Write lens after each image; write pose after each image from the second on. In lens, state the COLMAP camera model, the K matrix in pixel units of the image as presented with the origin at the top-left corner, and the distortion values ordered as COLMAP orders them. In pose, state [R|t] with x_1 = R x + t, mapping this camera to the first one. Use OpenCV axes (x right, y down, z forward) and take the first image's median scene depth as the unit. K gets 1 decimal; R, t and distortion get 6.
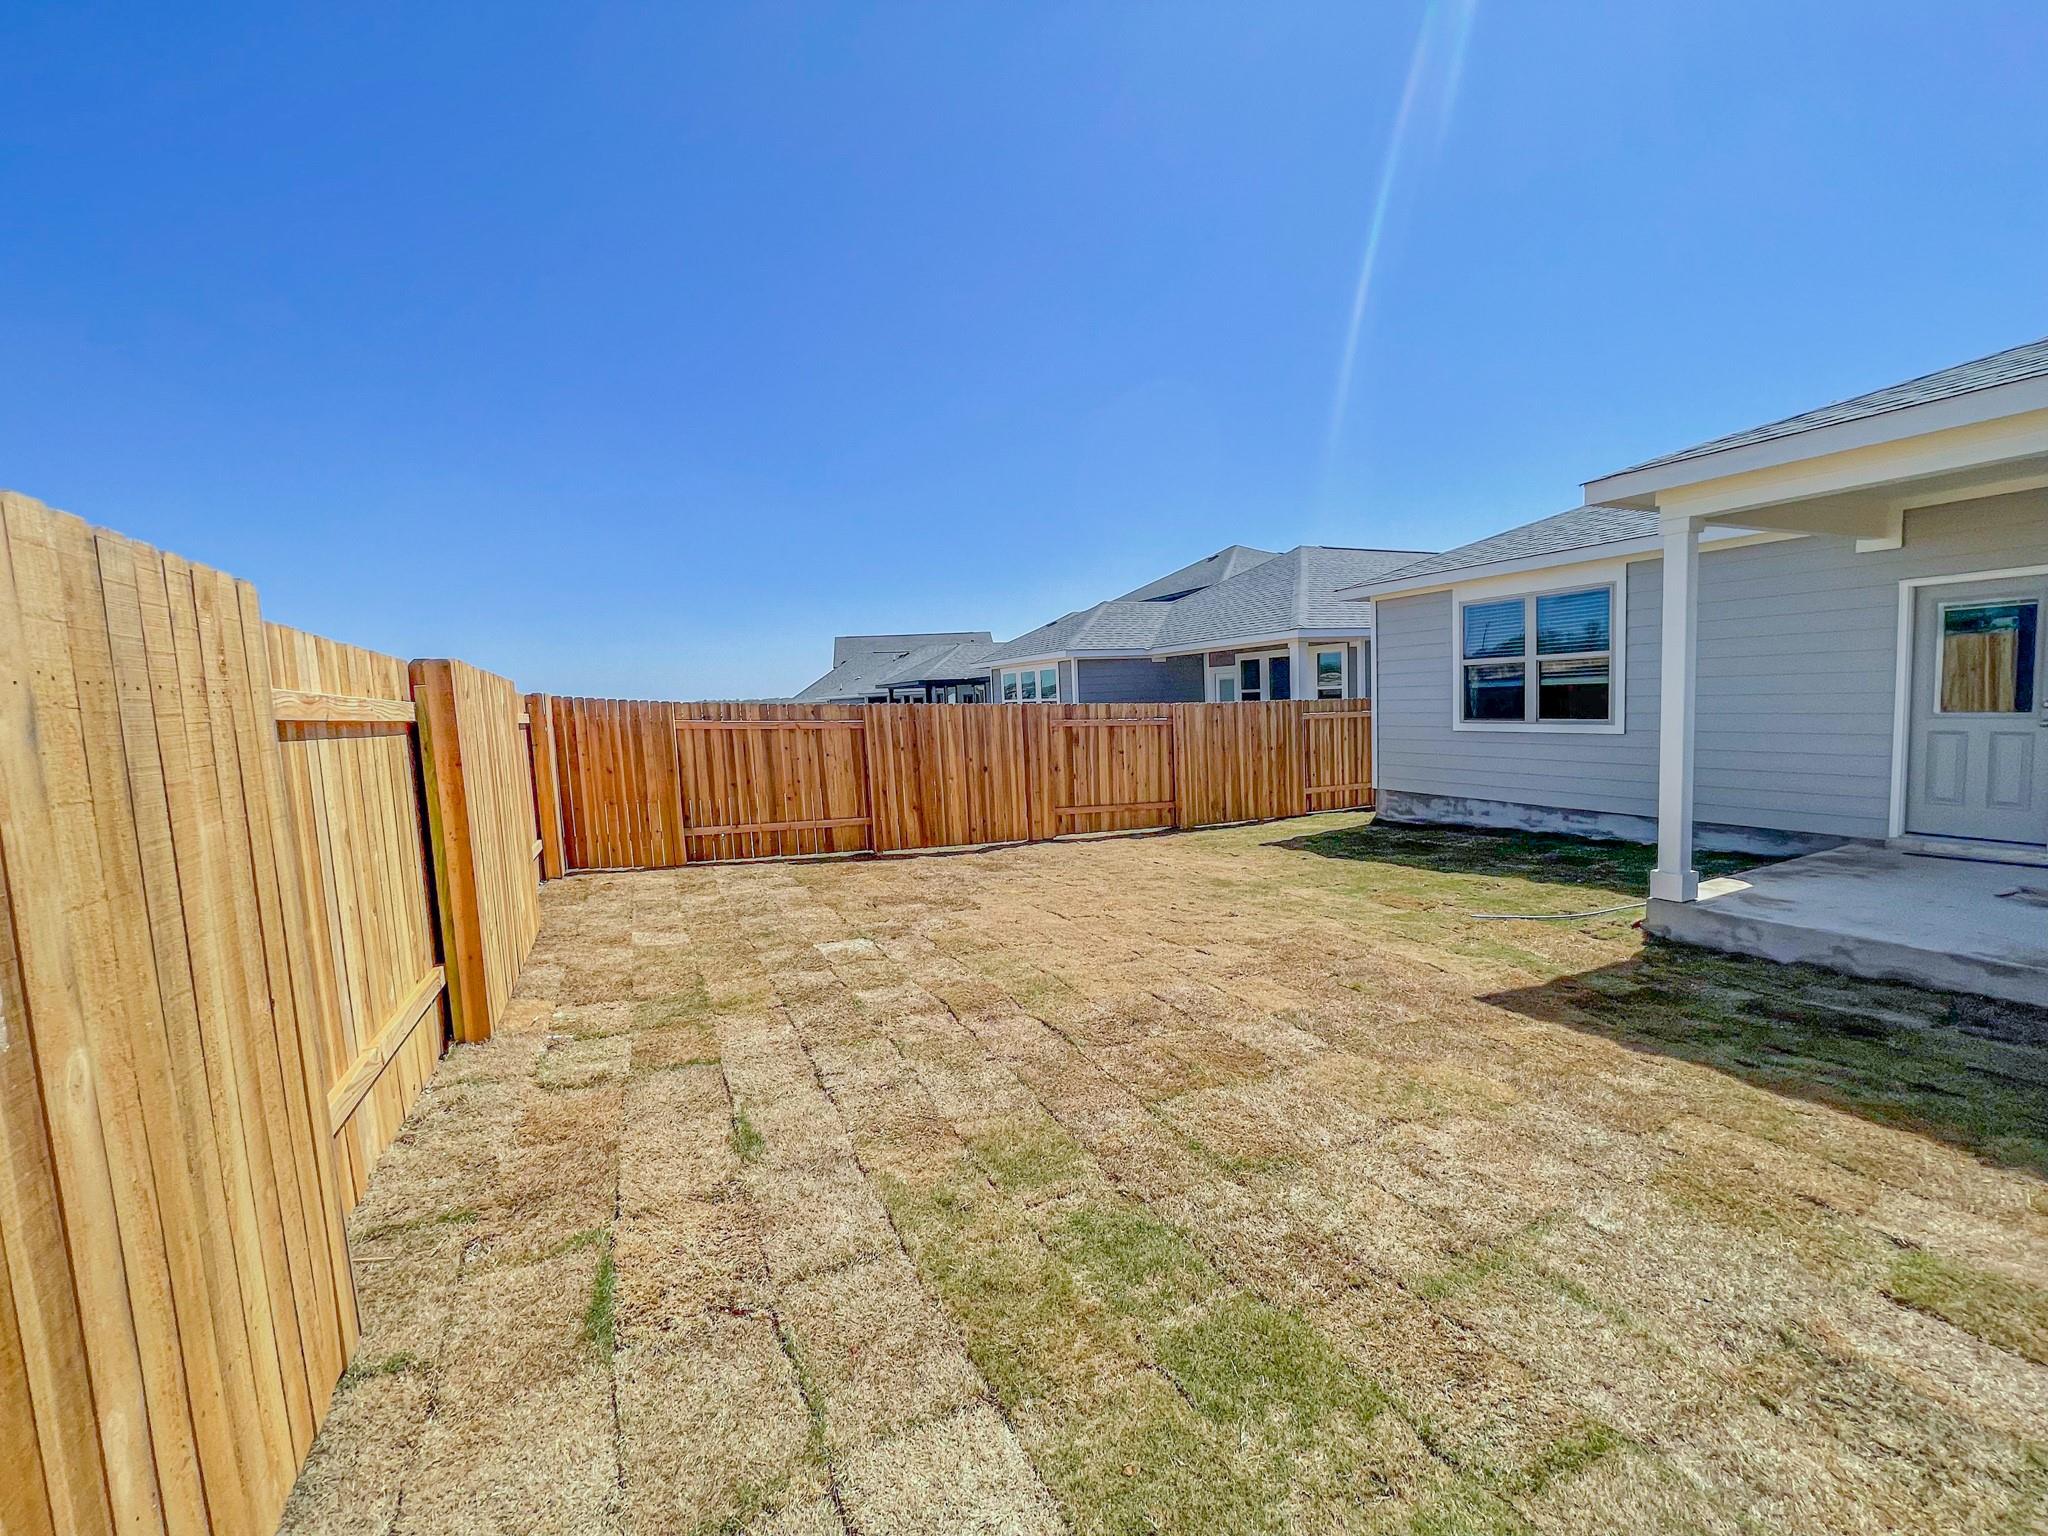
lens RADIAL K [[834.1, 0, 1026.0], [0, 834.1, 774.0], [0, 0, 1]] dist [-0.015057, 0.002412]
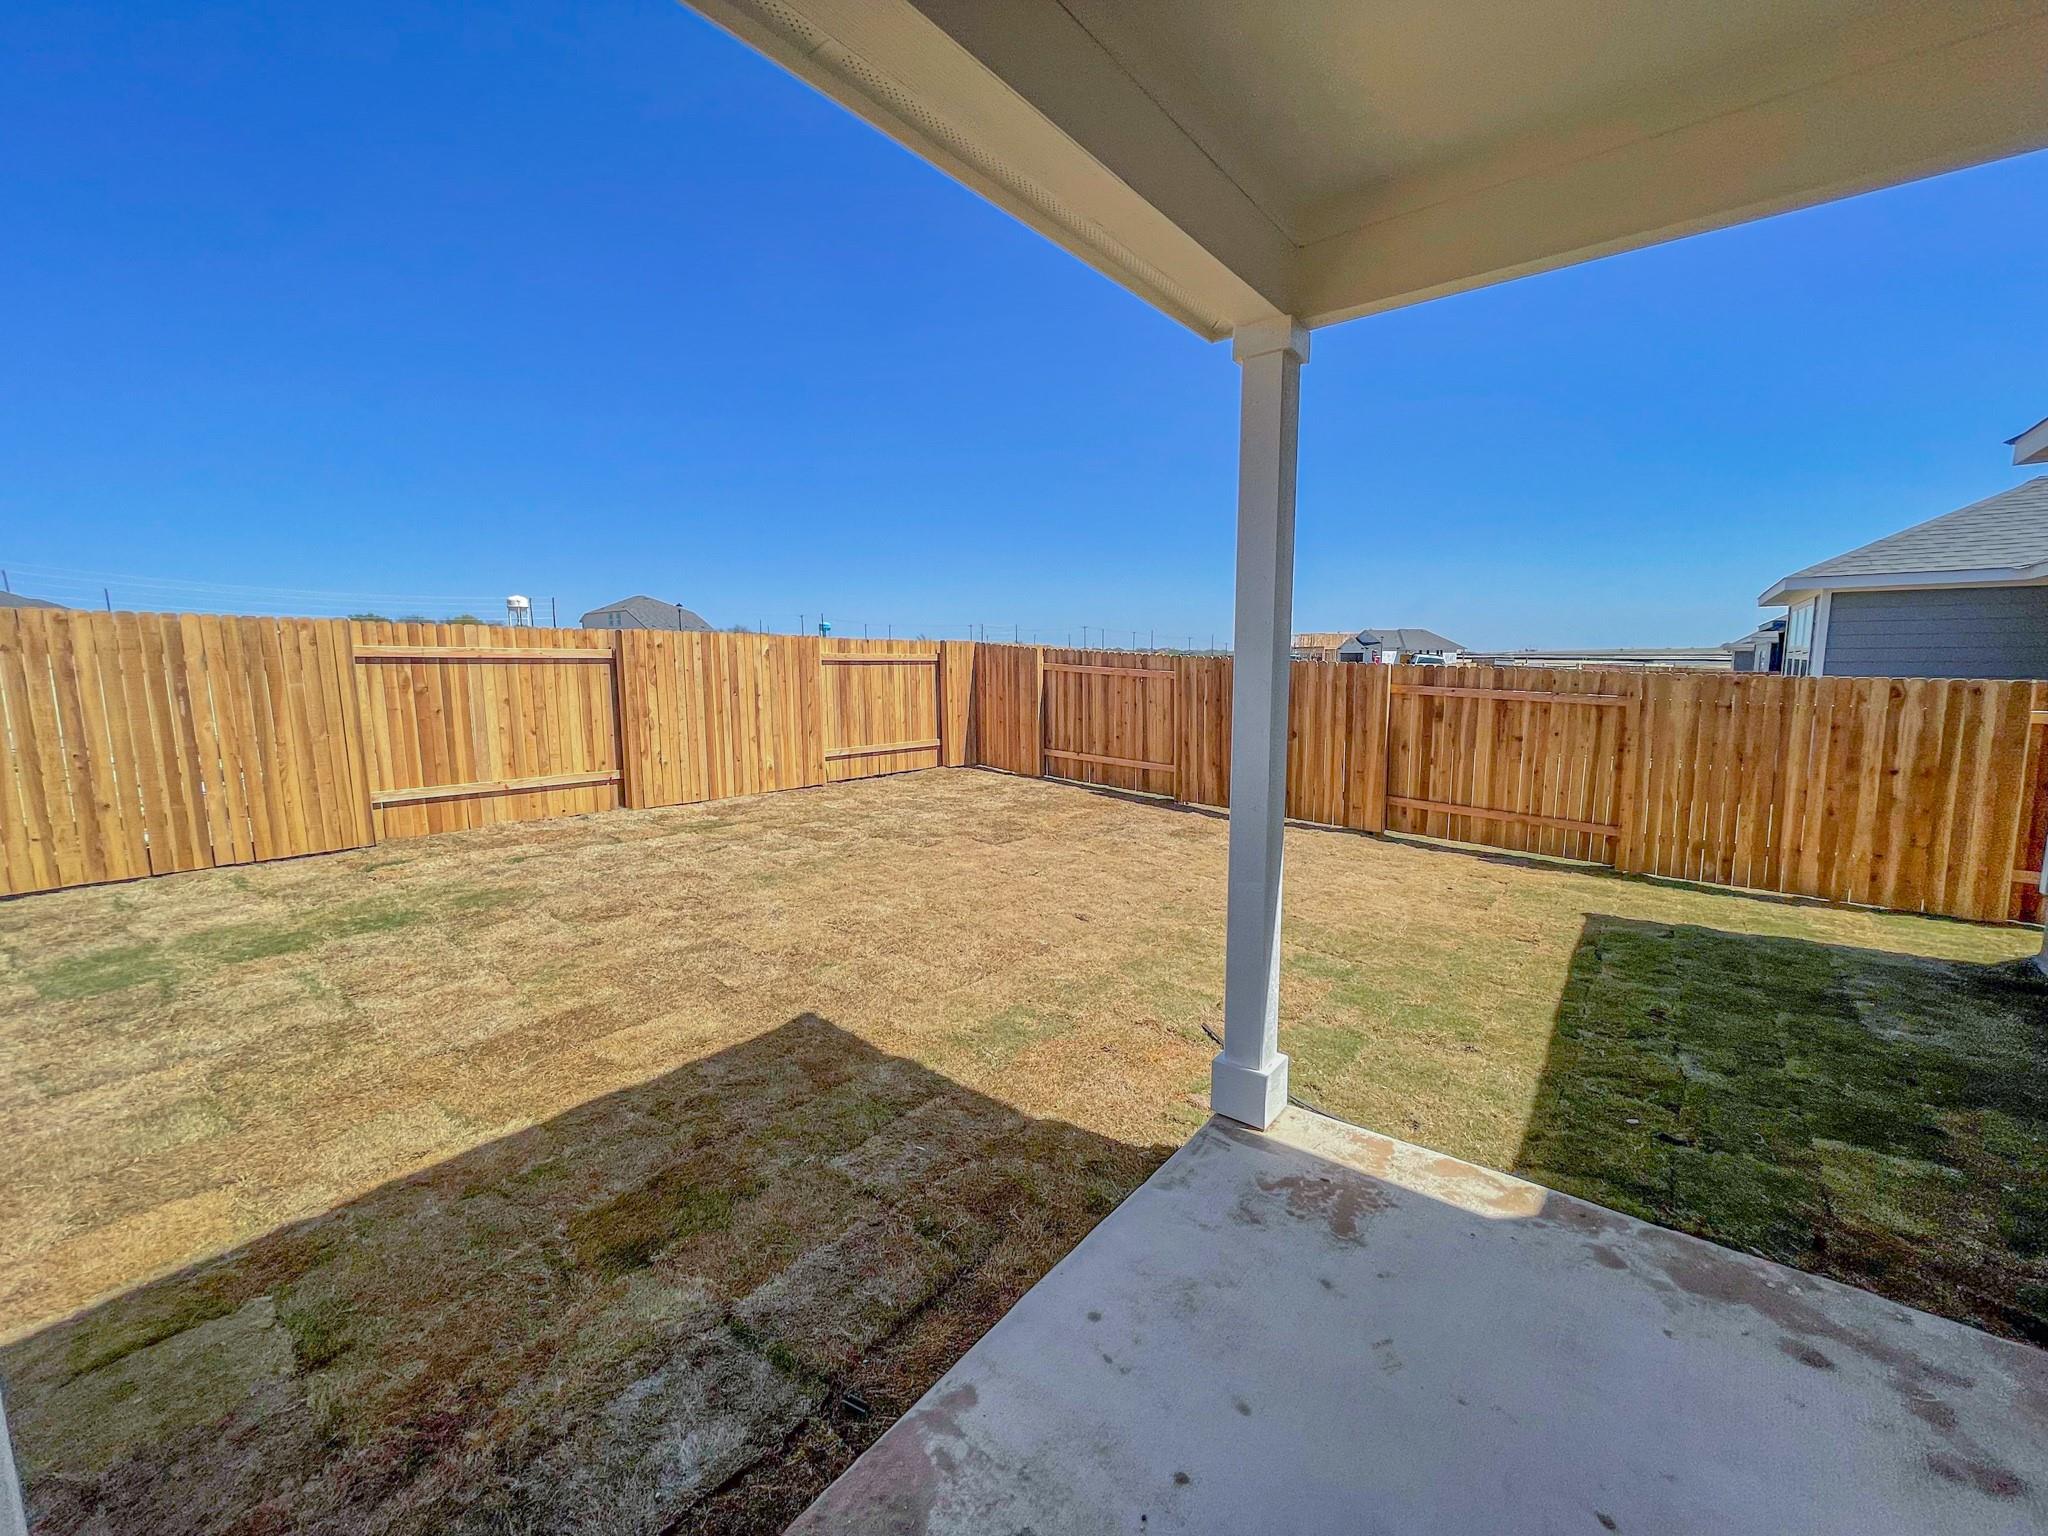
lens RADIAL K [[834.1, 0, 1027.6], [0, 834.1, 766.4], [0, 0, 1]] dist [-0.015057, 0.002412]
pose [[0.426403, 0.153460, -0.891420, 0.608996], [-0.095426, 0.987636, 0.124378, -0.054260], [0.899486, 0.032029, 0.435775, 0.357463]]
